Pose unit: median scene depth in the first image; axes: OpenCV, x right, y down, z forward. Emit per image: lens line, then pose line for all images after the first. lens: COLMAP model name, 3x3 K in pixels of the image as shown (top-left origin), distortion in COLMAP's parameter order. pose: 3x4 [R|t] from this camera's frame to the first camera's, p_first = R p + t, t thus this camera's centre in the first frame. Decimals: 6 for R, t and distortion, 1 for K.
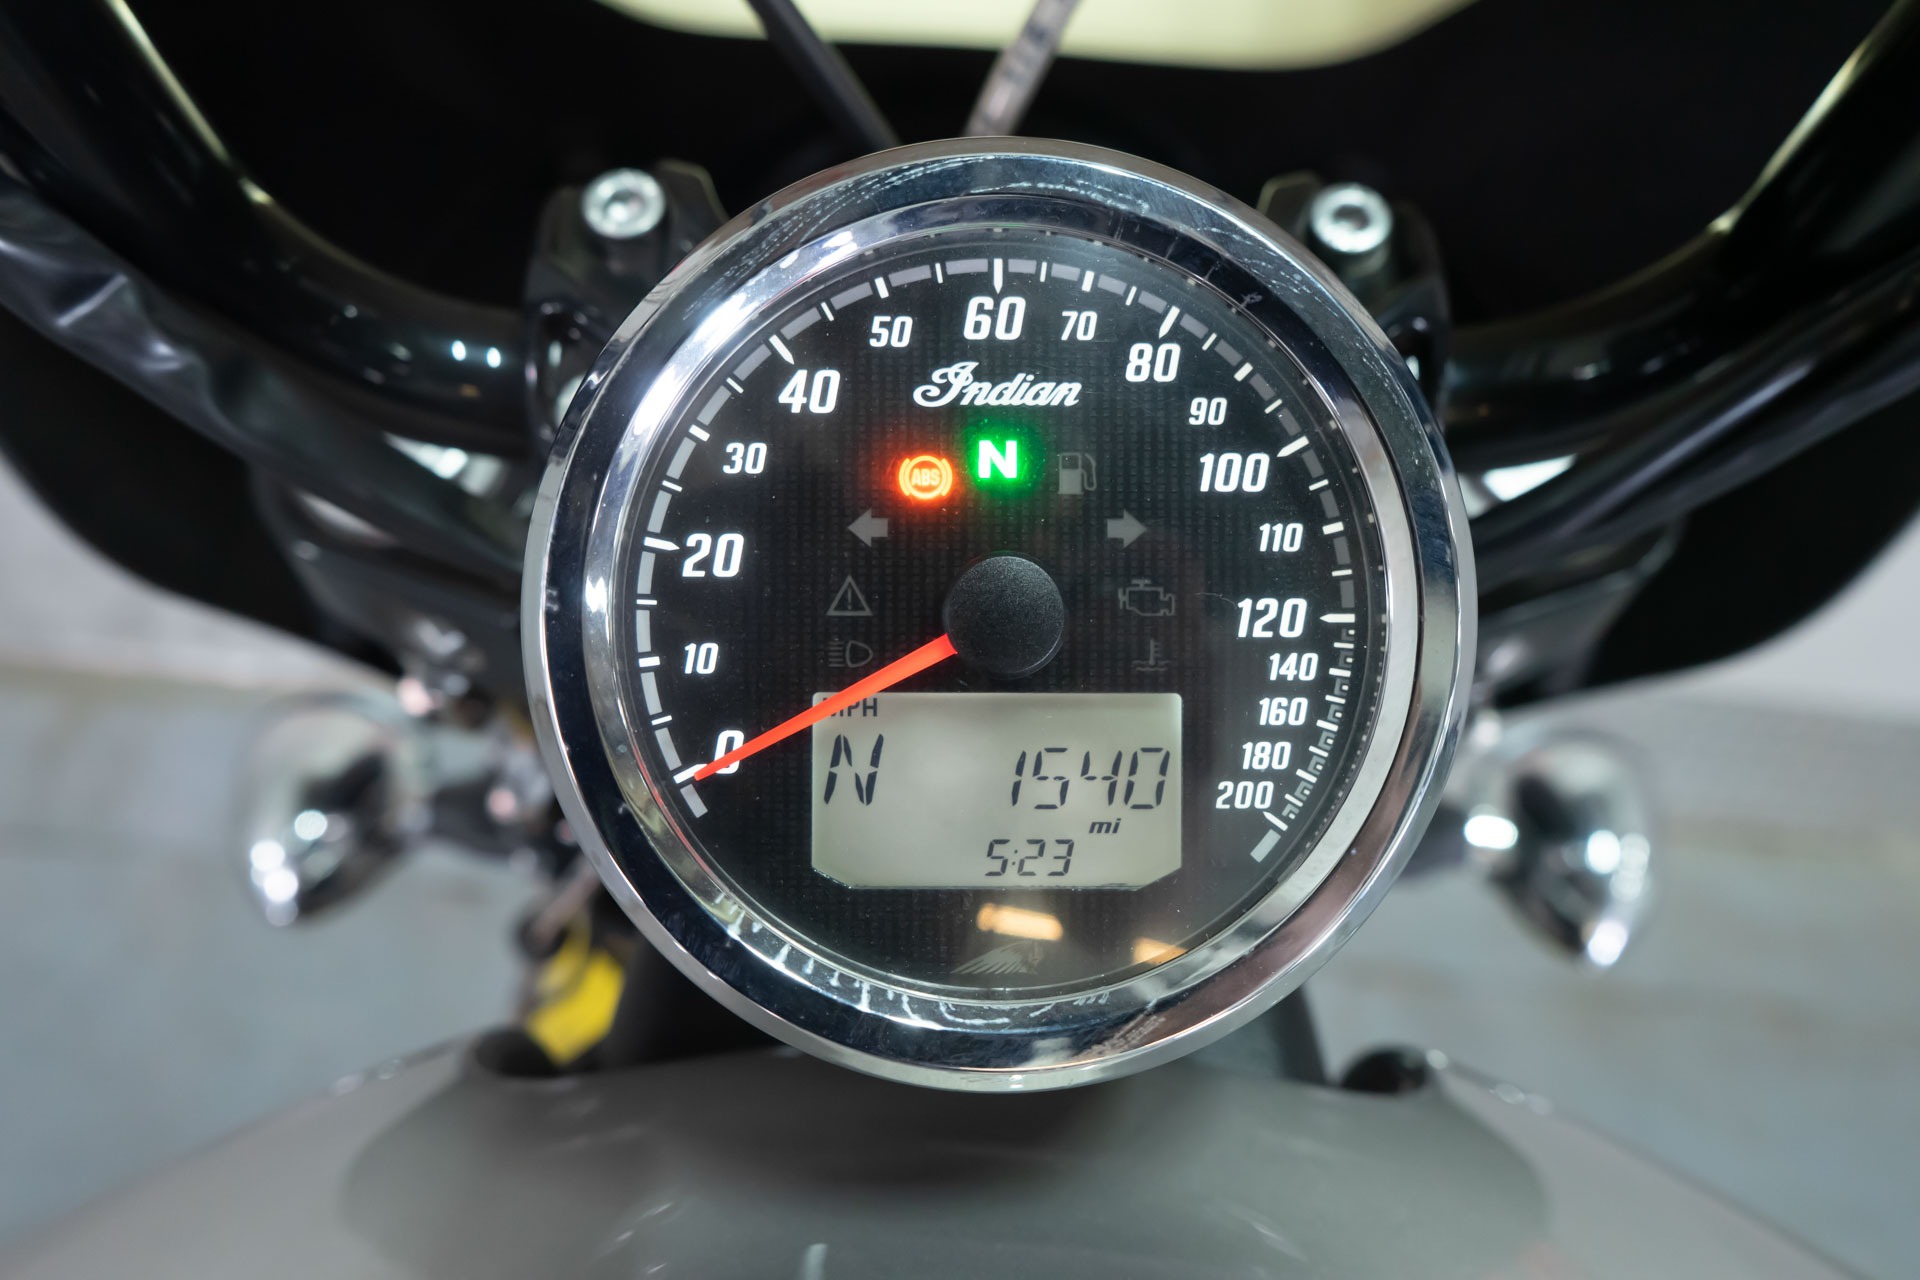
lens RADIAL K [[1558.1, 0, 963.0], [0, 1558.1, 644.1], [0, 0, 1]] dist [0.001201, -0.007773]
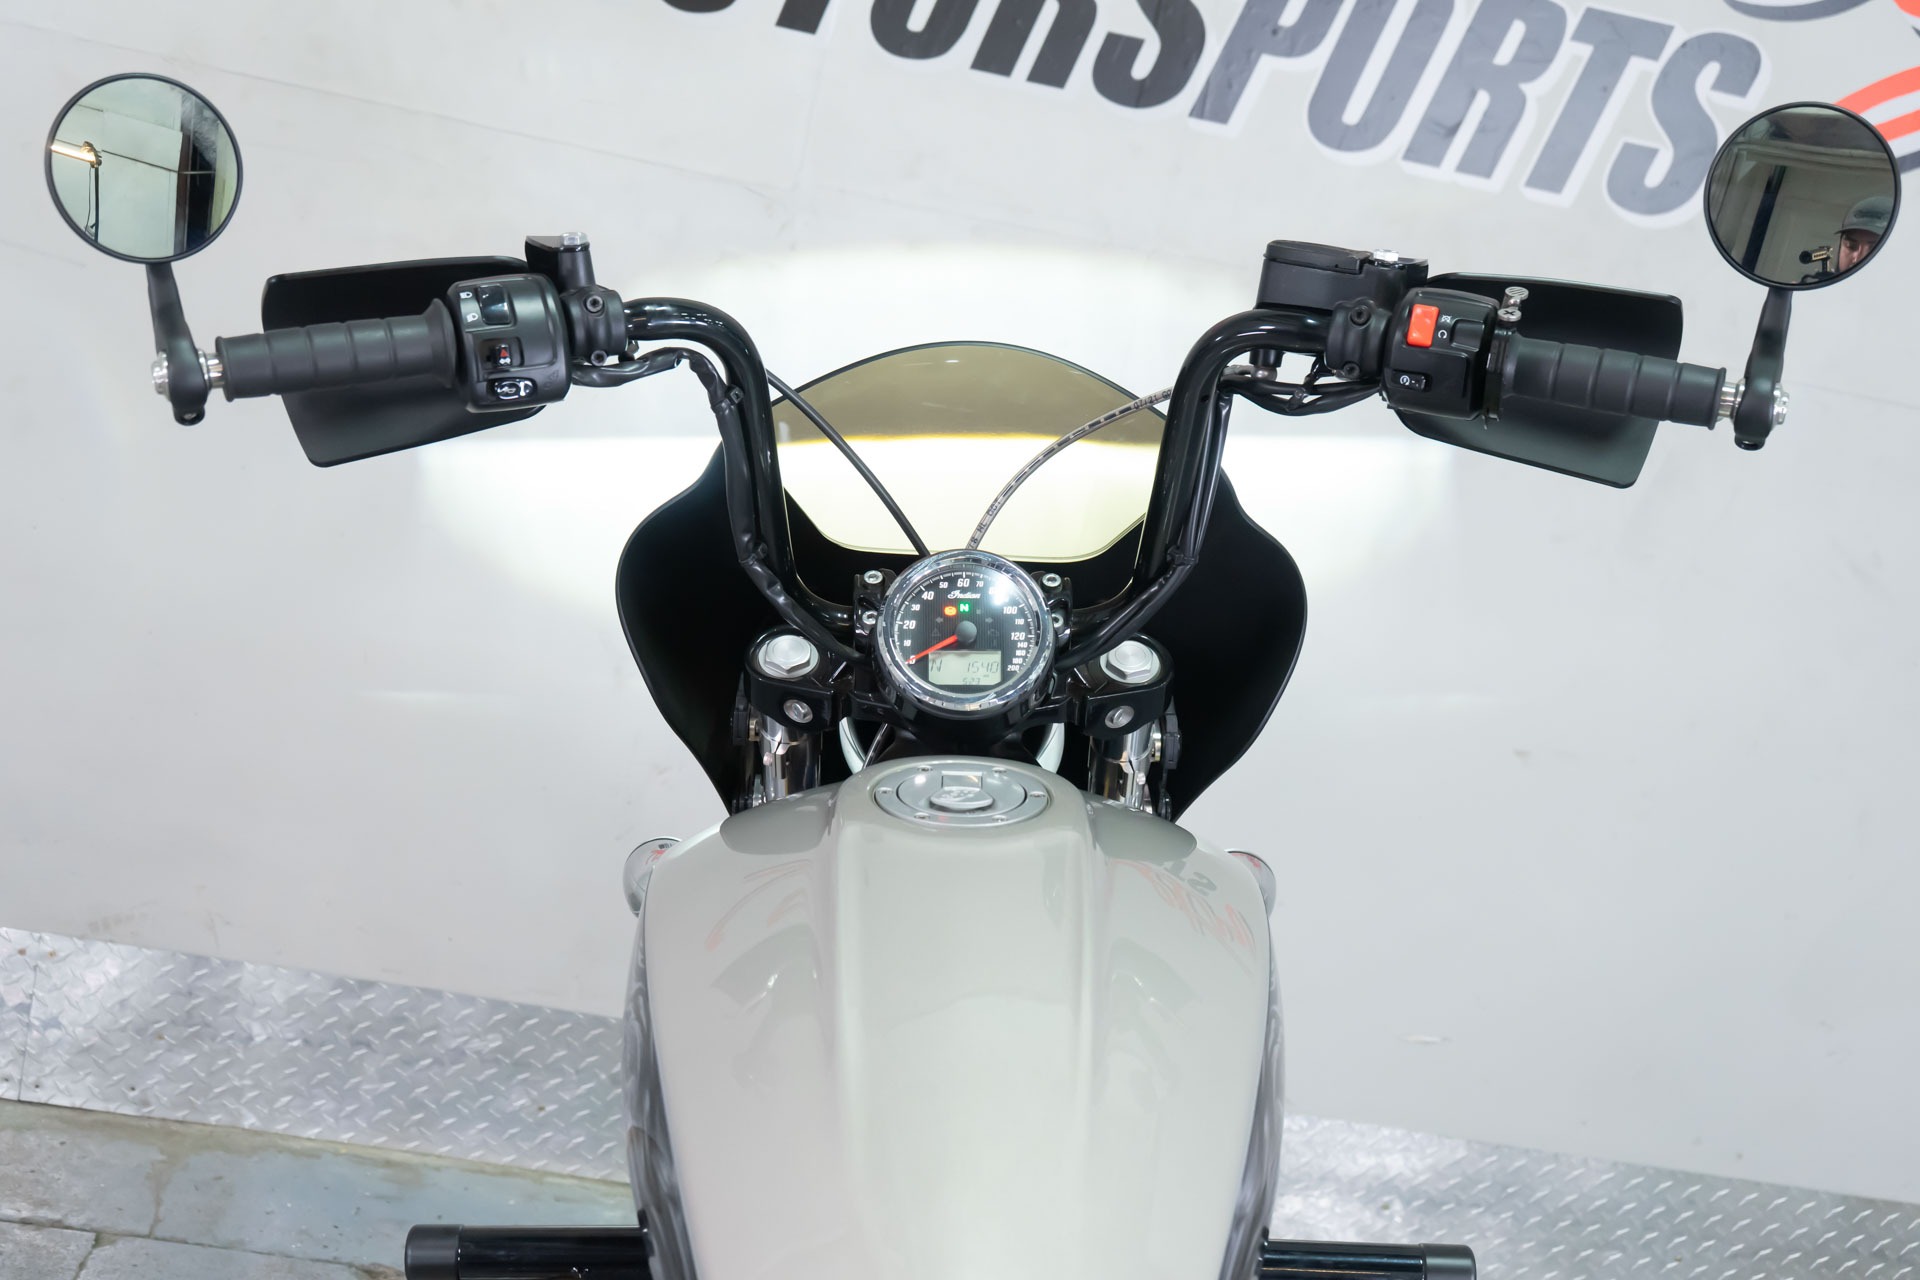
lens RADIAL K [[2511.7, 0, 944.3], [0, 2511.7, 660.1], [0, 0, 1]] dist [0.048067, 0.000000]
pose [[0.999964, -0.007224, 0.004491, -0.082688], [0.008383, 0.926433, -0.376366, 3.175953], [-0.001441, 0.376390, 0.926460, -6.648401]]
